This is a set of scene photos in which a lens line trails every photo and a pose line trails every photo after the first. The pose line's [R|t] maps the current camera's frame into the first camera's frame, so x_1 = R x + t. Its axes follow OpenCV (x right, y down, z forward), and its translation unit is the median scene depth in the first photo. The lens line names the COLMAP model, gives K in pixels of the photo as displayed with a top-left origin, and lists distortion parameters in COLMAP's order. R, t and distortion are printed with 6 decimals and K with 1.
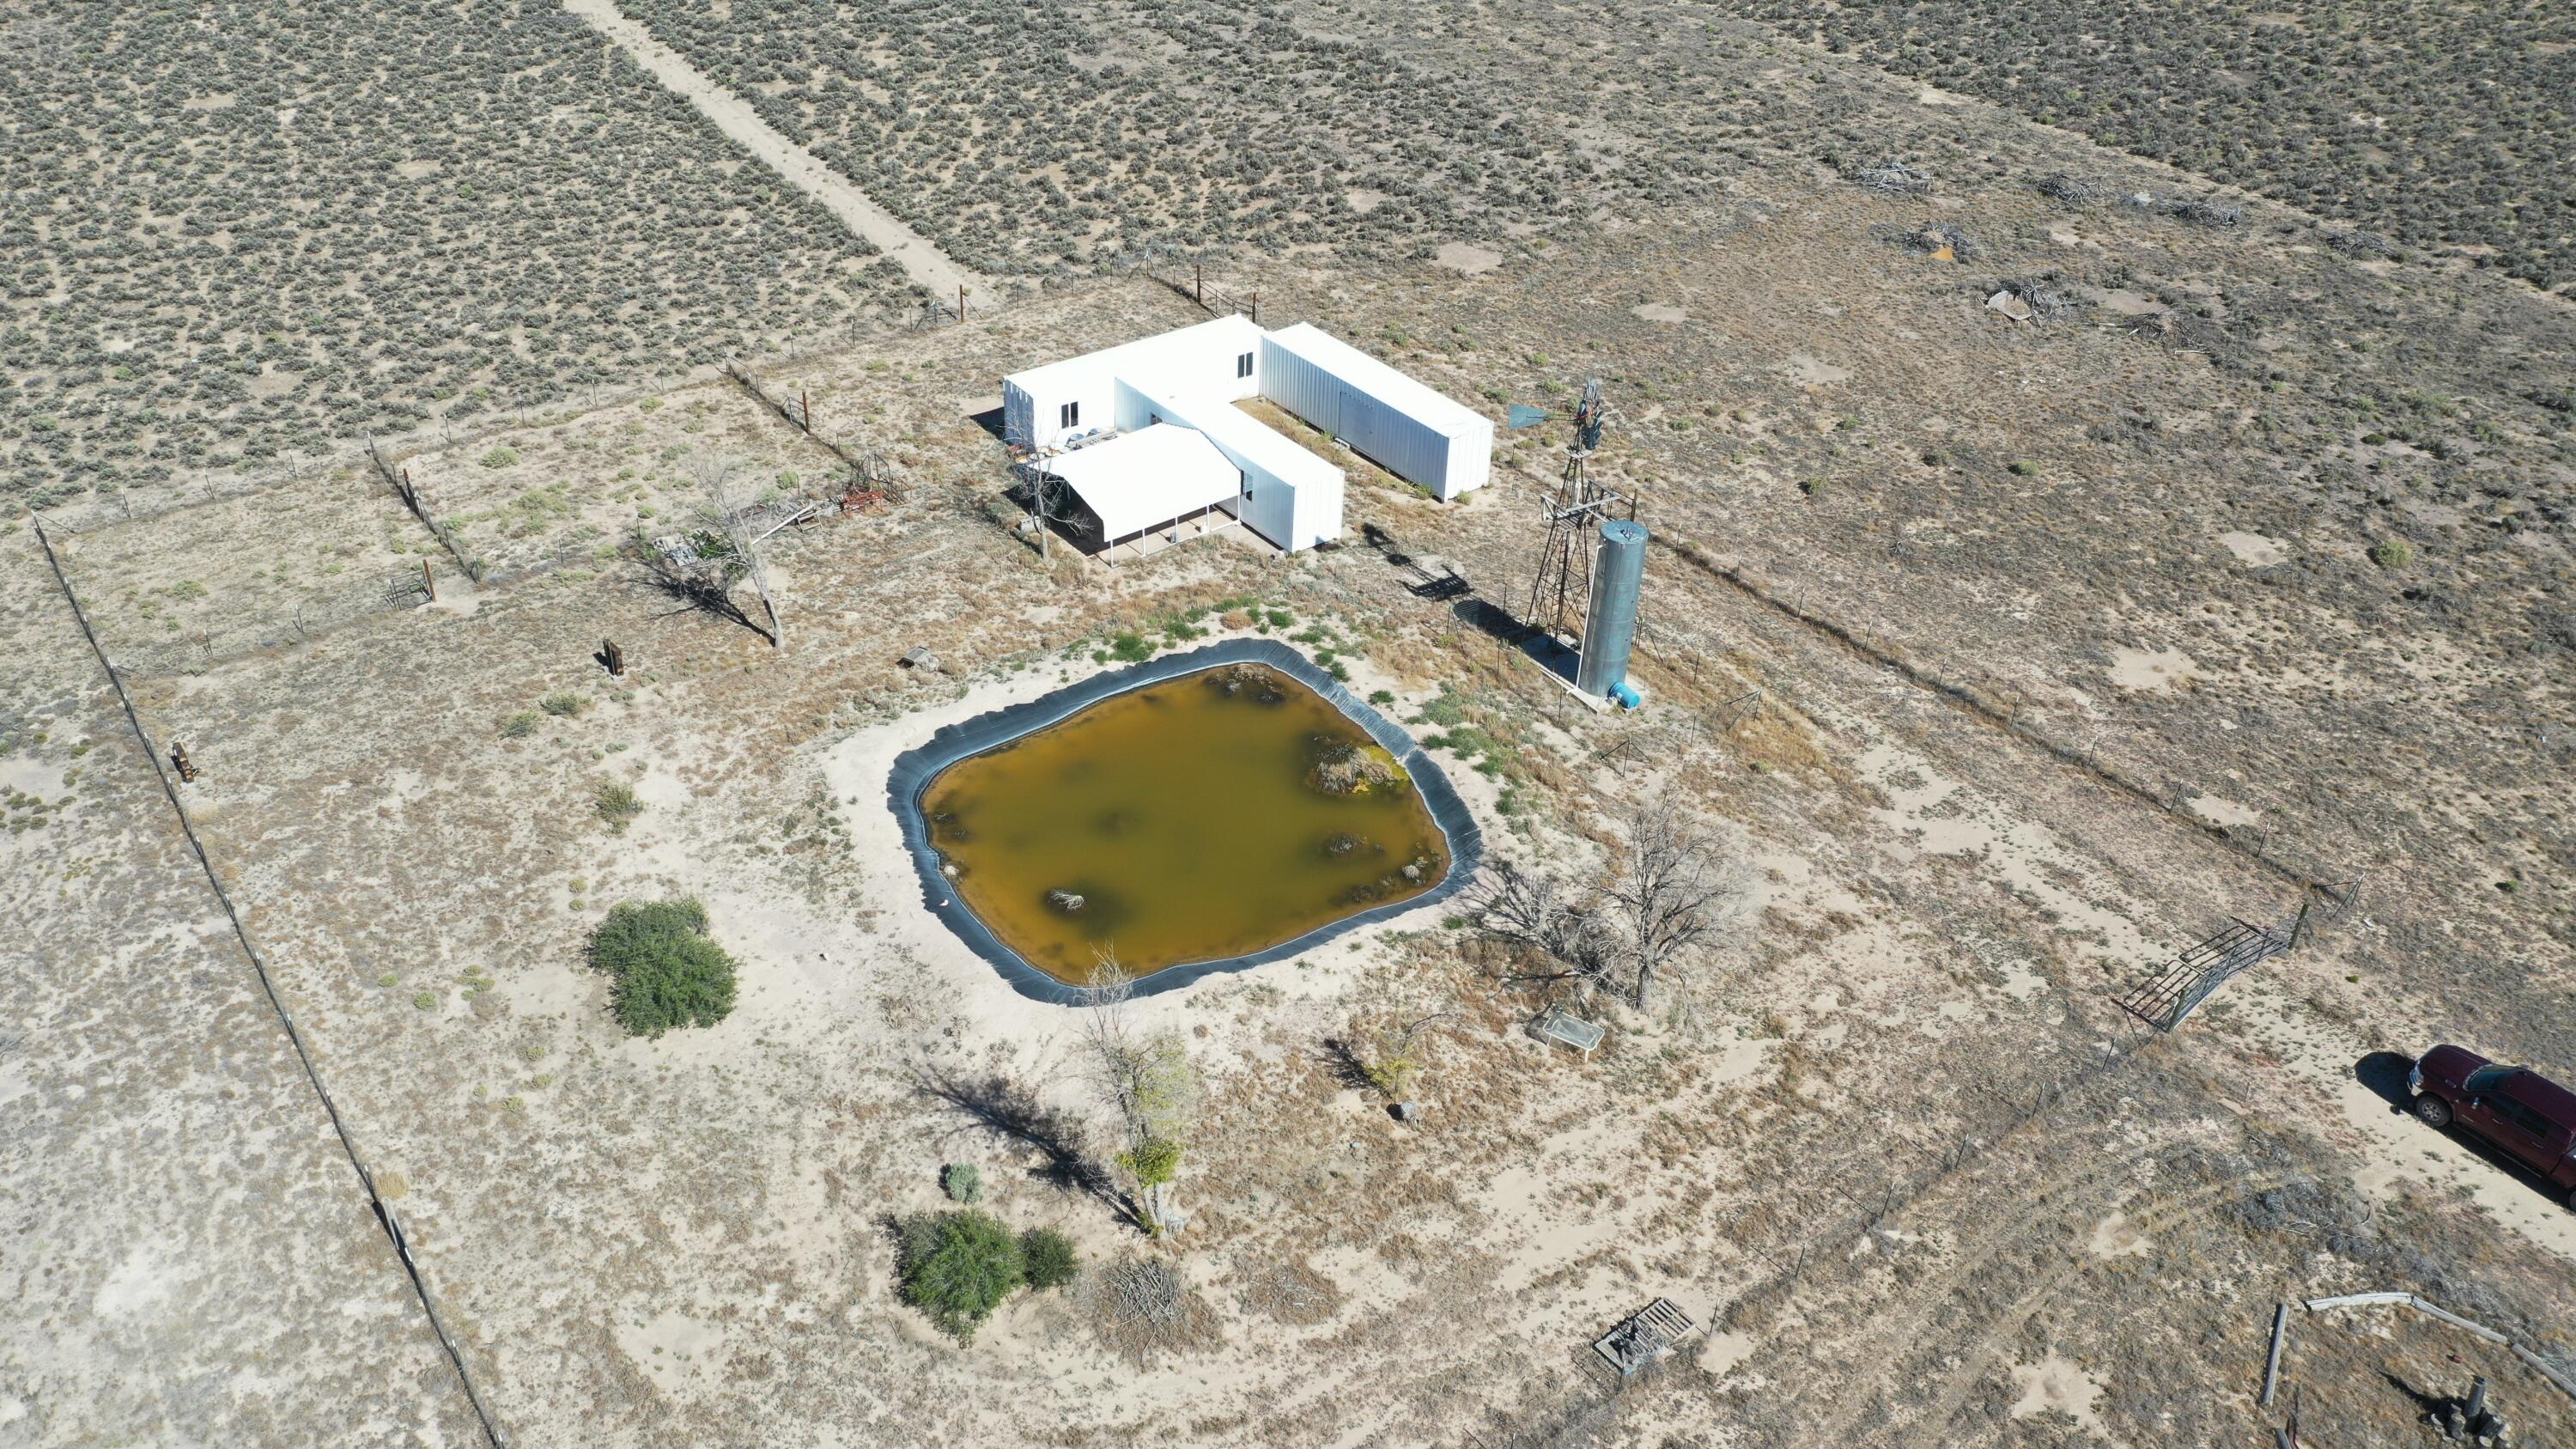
lens RADIAL K [[2016.5, 0, 1288.0], [0, 2016.5, 724.5], [0, 0, 1]] dist [0.003421, 0.005125]
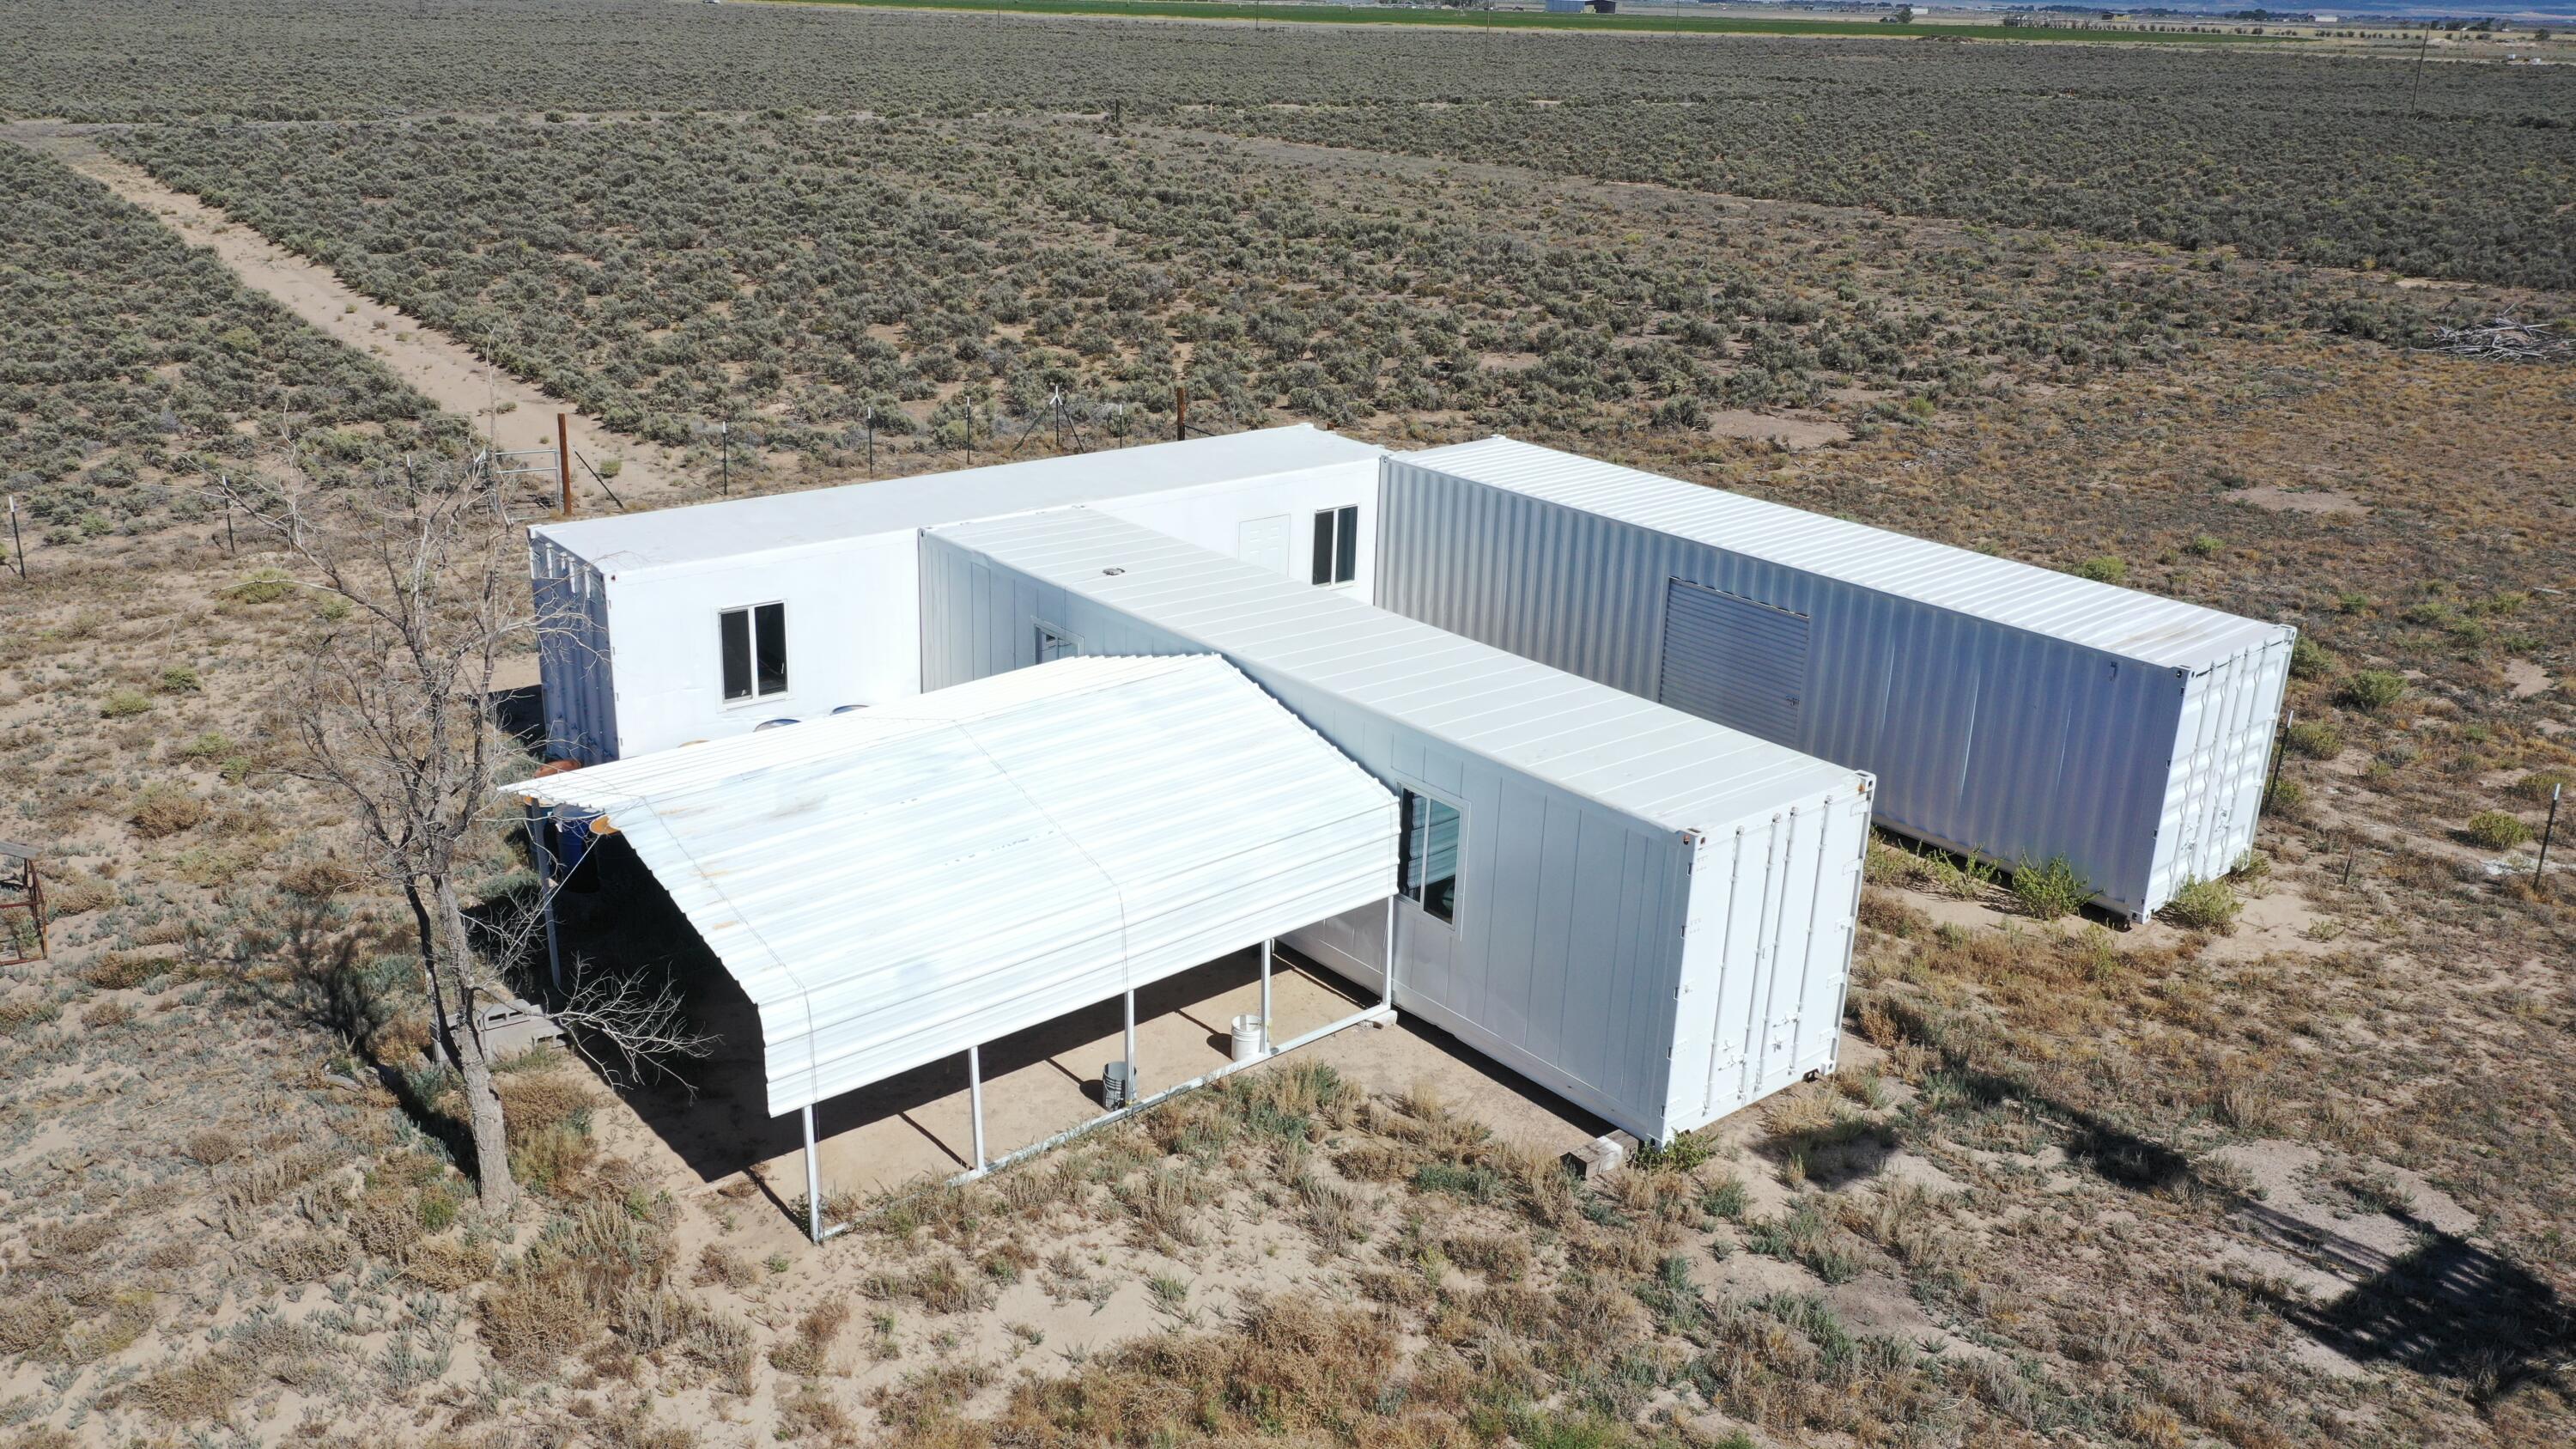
lens RADIAL K [[2016.5, 0, 1288.0], [0, 2016.5, 724.5], [0, 0, 1]] dist [0.003421, 0.005125]
pose [[0.999498, -0.013583, 0.028619, -0.045935], [0.020359, 0.967565, -0.251799, -0.078467], [-0.024271, 0.252255, 0.967356, 0.813929]]
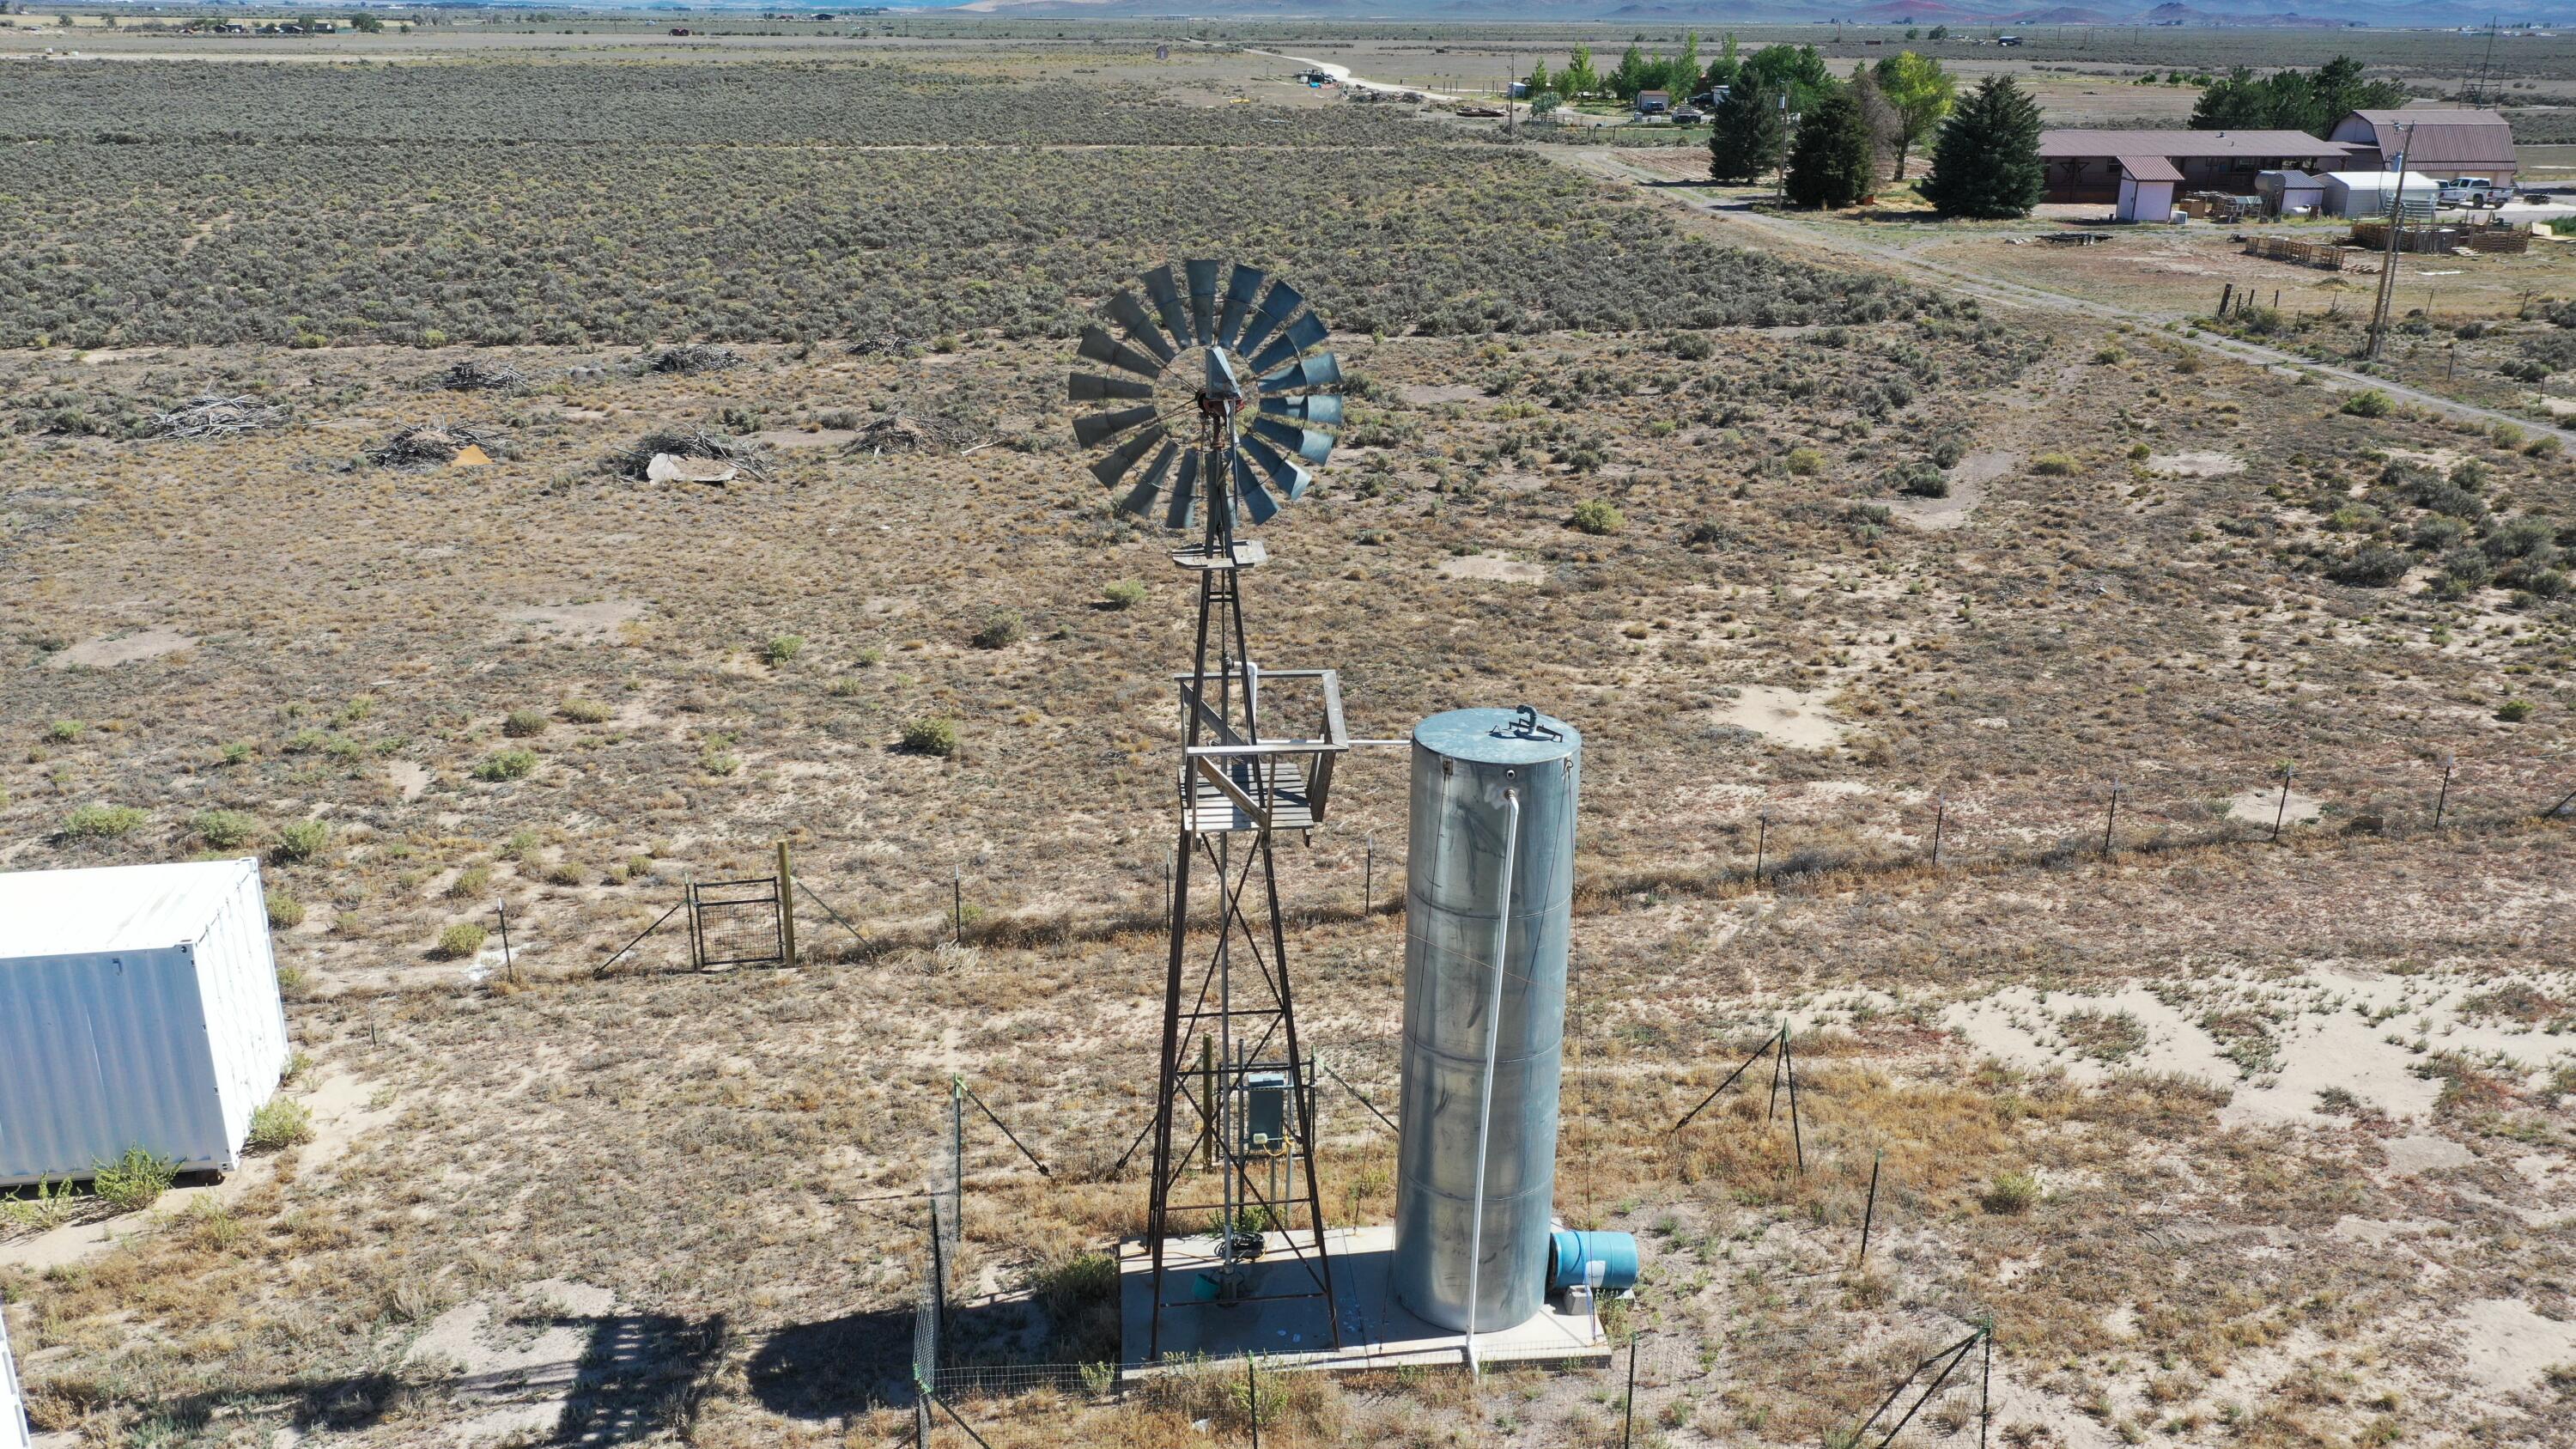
lens RADIAL K [[2018.2, 0, 1288.0], [0, 2018.2, 724.5], [0, 0, 1]] dist [-0.000748, 0.001878]
pose [[0.468427, -0.313541, 0.825995, -0.074316], [0.503195, 0.863138, 0.042275, -0.112158], [-0.726203, 0.395834, 0.562089, 0.779618]]
